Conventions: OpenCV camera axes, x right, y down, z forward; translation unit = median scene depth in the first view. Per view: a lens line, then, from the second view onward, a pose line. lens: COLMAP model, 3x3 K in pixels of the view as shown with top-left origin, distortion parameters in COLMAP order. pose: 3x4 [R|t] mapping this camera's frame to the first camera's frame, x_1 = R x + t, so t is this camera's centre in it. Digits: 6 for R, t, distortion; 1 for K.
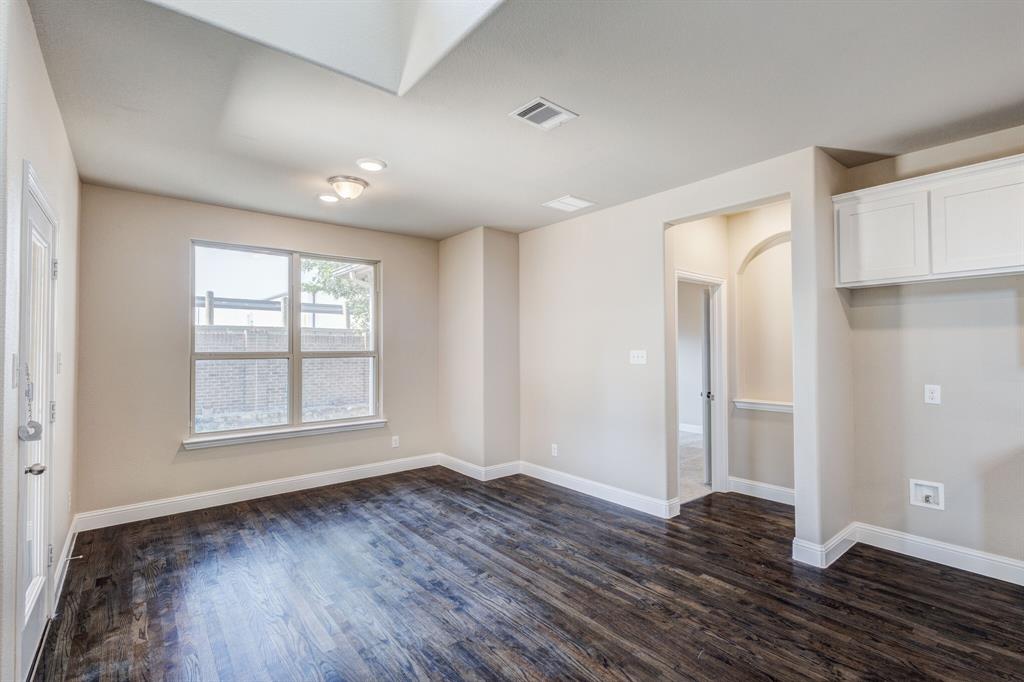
lens RADIAL K [[468.9, 0, 510.4], [0, 468.9, 339.4], [0, 0, 1]] dist [0.005770, -0.001172]
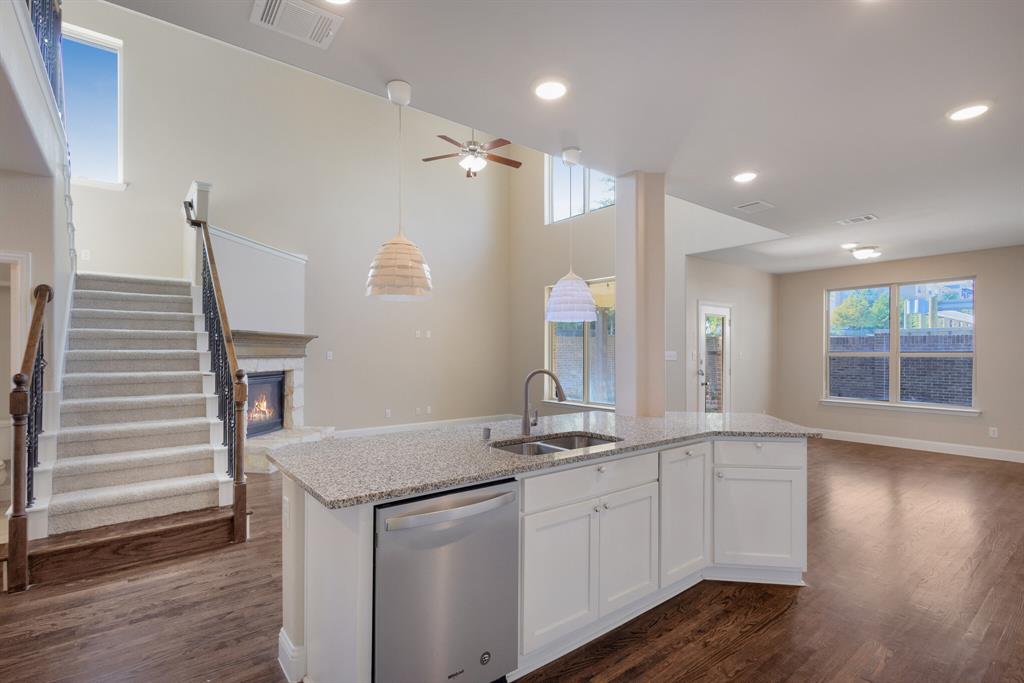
lens RADIAL K [[483.4, 0, 511.5], [0, 483.4, 350.4], [0, 0, 1]] dist [0.002520, -0.001479]
pose [[-0.012007, 0.001996, -0.999926, 1.787603], [0.019120, 0.999816, 0.001767, -0.007240], [0.999745, -0.019098, -0.012043, -0.285924]]
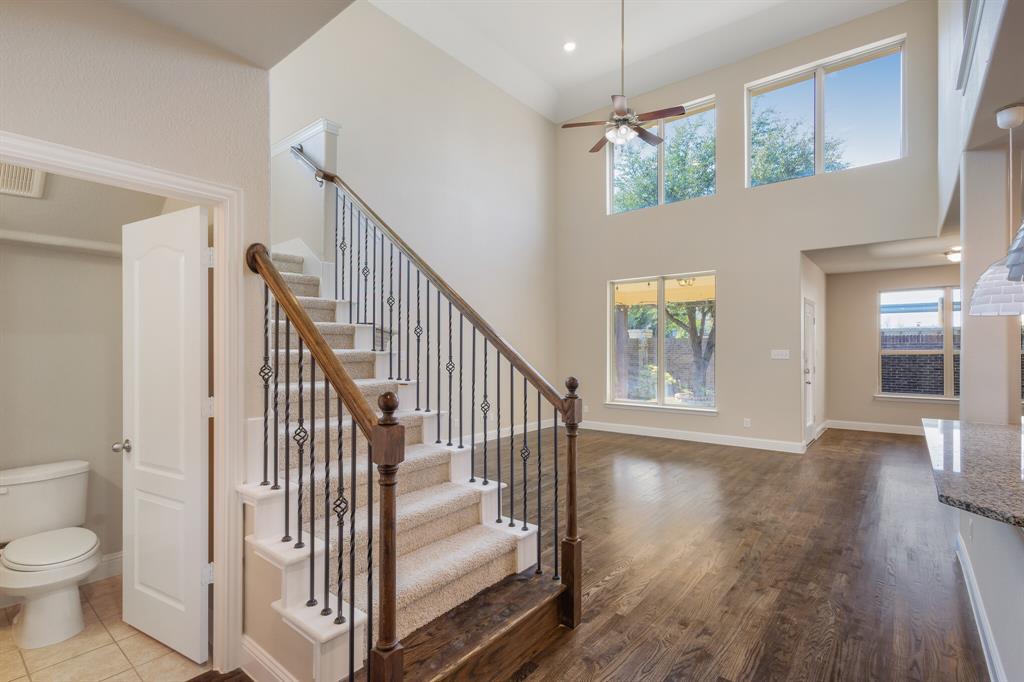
lens RADIAL K [[479.1, 0, 509.4], [0, 479.1, 349.6], [0, 0, 1]] dist [0.003647, 0.000031]
pose [[0.202389, 0.002802, -0.979301, 1.375827], [0.019479, 0.999787, 0.006886, -0.027107], [0.979111, -0.020469, 0.202291, -1.281307]]
